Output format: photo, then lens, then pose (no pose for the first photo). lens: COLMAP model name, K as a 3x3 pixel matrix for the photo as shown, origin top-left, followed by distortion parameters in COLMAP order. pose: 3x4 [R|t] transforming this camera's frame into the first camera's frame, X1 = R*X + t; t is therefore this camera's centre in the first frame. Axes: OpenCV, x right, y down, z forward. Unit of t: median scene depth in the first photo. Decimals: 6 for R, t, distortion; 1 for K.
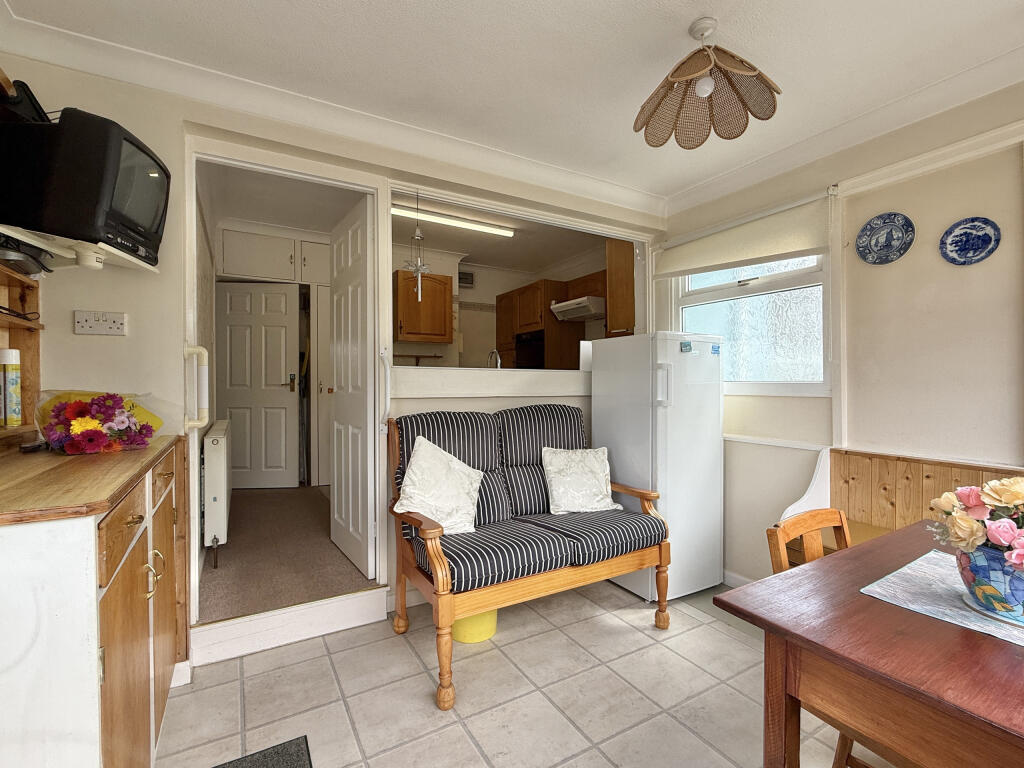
lens RADIAL K [[471.5, 0, 512.0], [0, 471.5, 384.0], [0, 0, 1]] dist [0.000960, 0.000303]
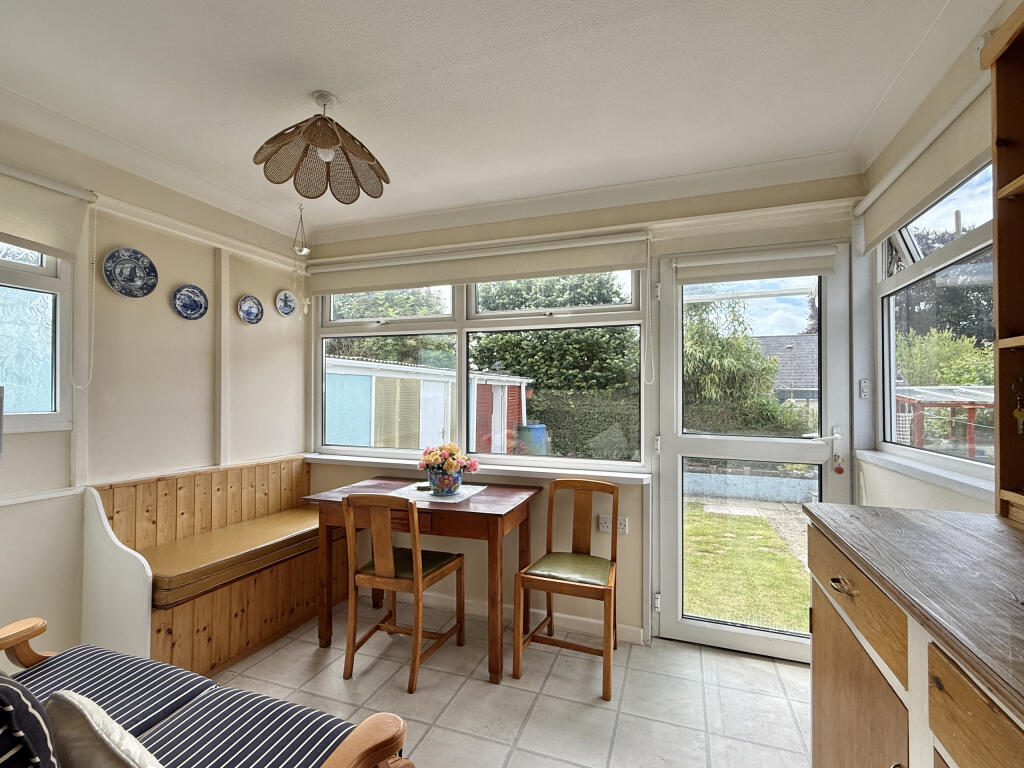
lens RADIAL K [[471.5, 0, 512.0], [0, 471.5, 384.0], [0, 0, 1]] dist [0.000960, 0.000303]
pose [[-0.645513, 0.009883, 0.763685, -0.564412], [-0.004920, 0.999842, -0.017098, -0.051622], [-0.763733, -0.014794, -0.645362, 1.067324]]
